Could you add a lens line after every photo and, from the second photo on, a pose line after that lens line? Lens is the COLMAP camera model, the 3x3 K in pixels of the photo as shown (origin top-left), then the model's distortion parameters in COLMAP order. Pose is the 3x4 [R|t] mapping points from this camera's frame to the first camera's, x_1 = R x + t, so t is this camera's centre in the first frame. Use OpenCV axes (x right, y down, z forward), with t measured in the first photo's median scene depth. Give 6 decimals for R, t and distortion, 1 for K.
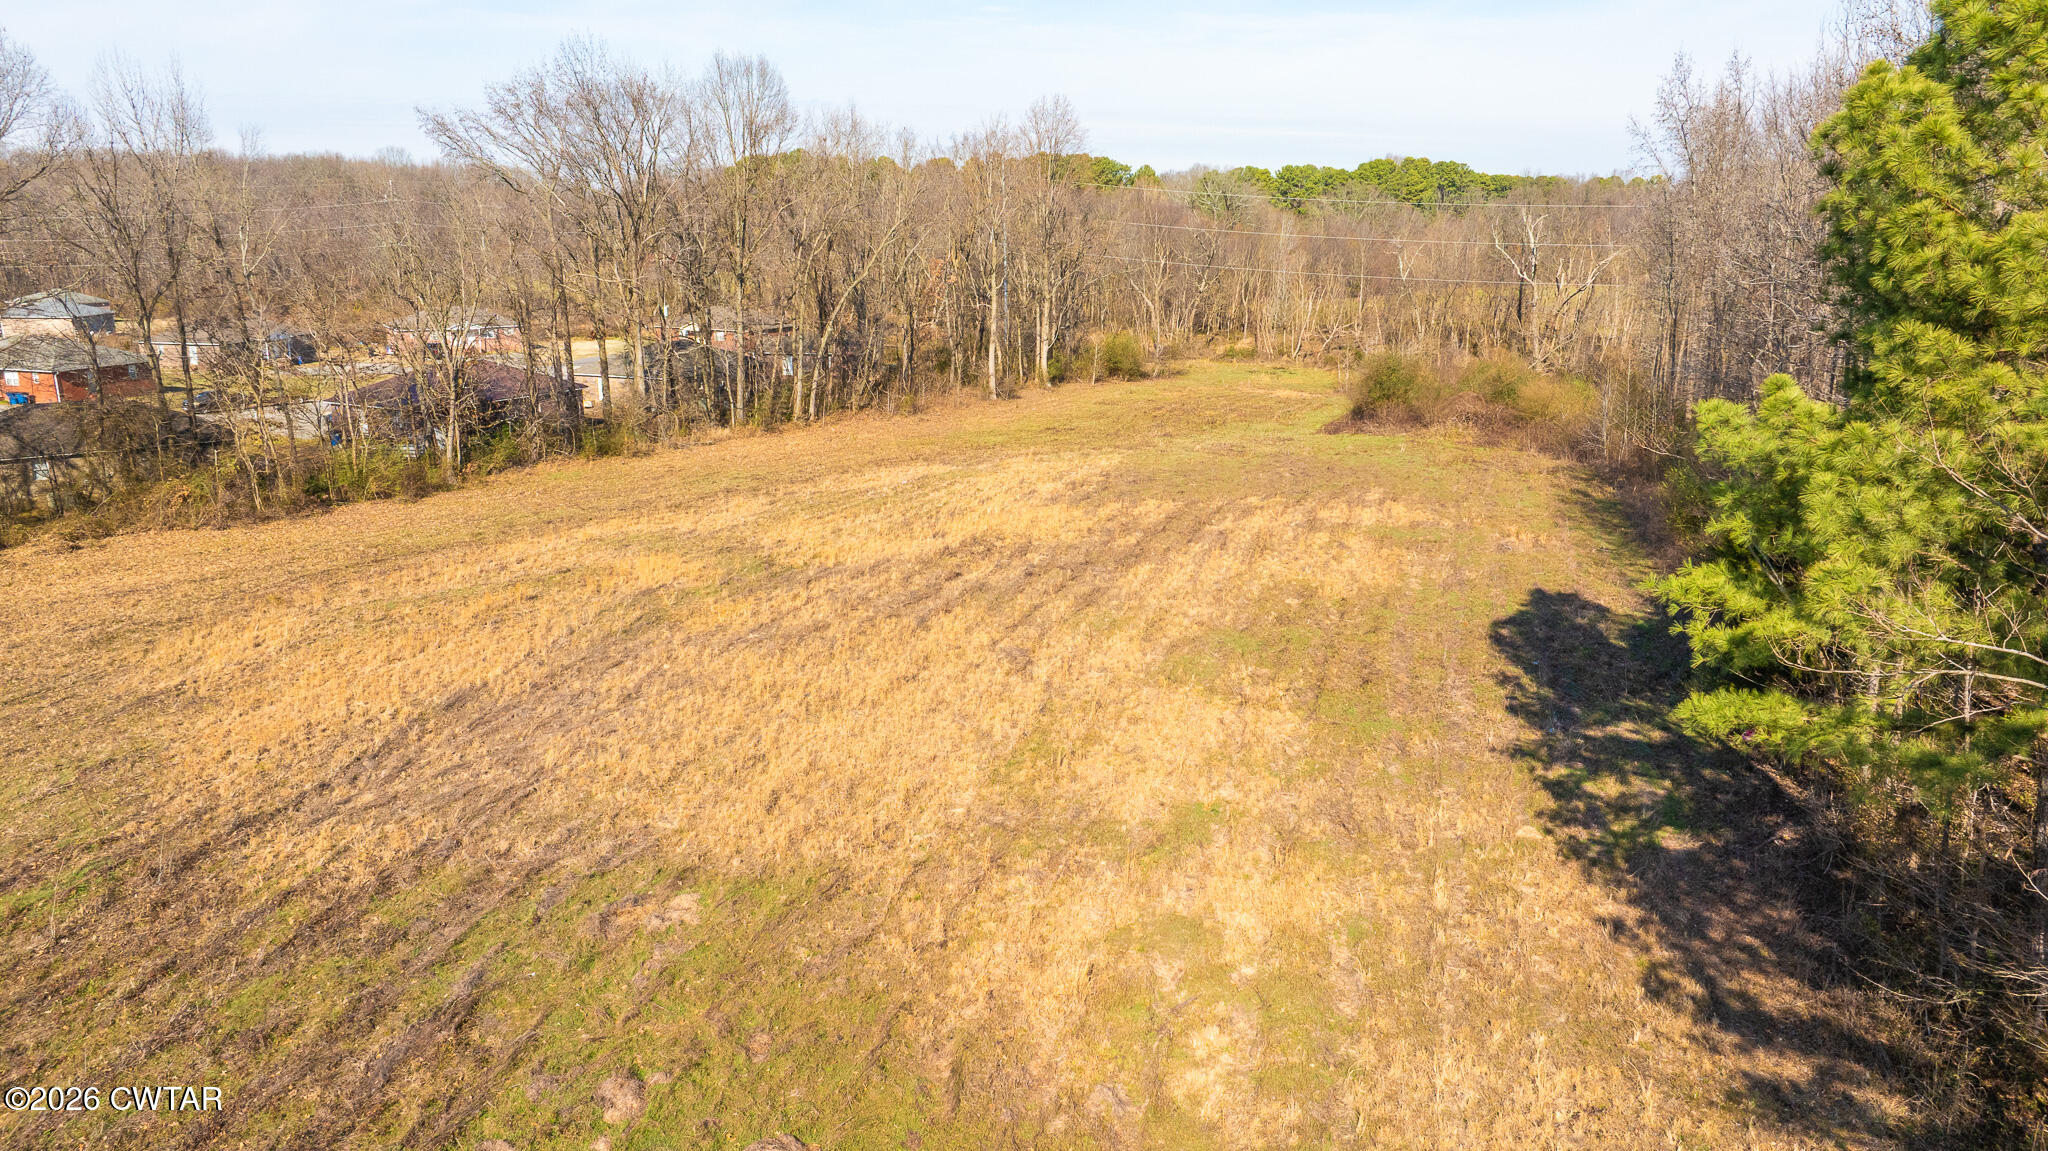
lens RADIAL K [[1461.8, 0, 1028.7], [0, 1461.8, 565.9], [0, 0, 1]] dist [-0.014590, 0.024744]
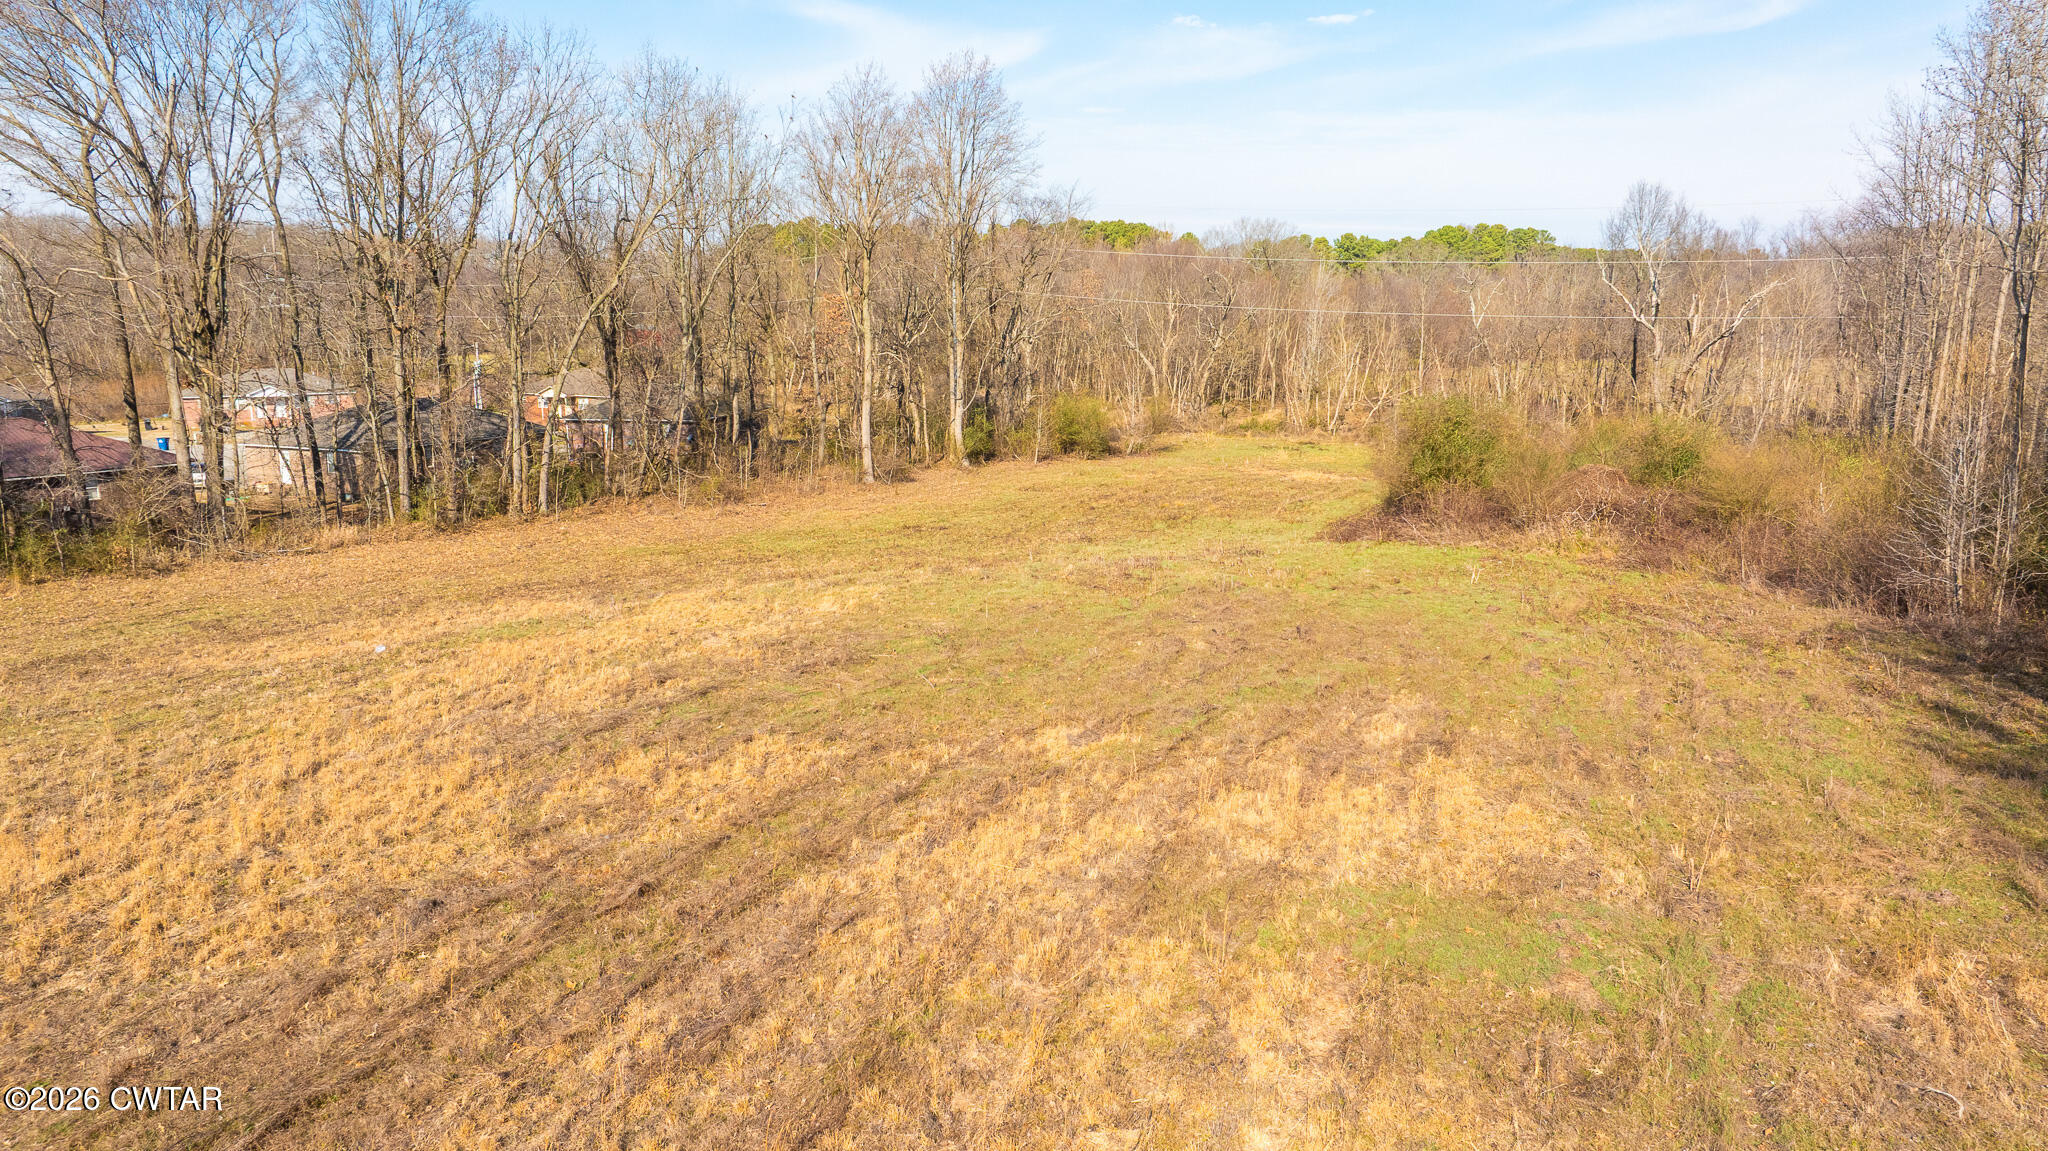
lens RADIAL K [[1461.8, 0, 1019.6], [0, 1461.8, 576.7], [0, 0, 1]] dist [-0.014590, 0.024744]
pose [[0.998495, 0.004430, -0.054660, 0.082948], [-0.007404, 0.998496, -0.054324, -0.033064], [0.054337, 0.054647, 0.997026, 0.319803]]
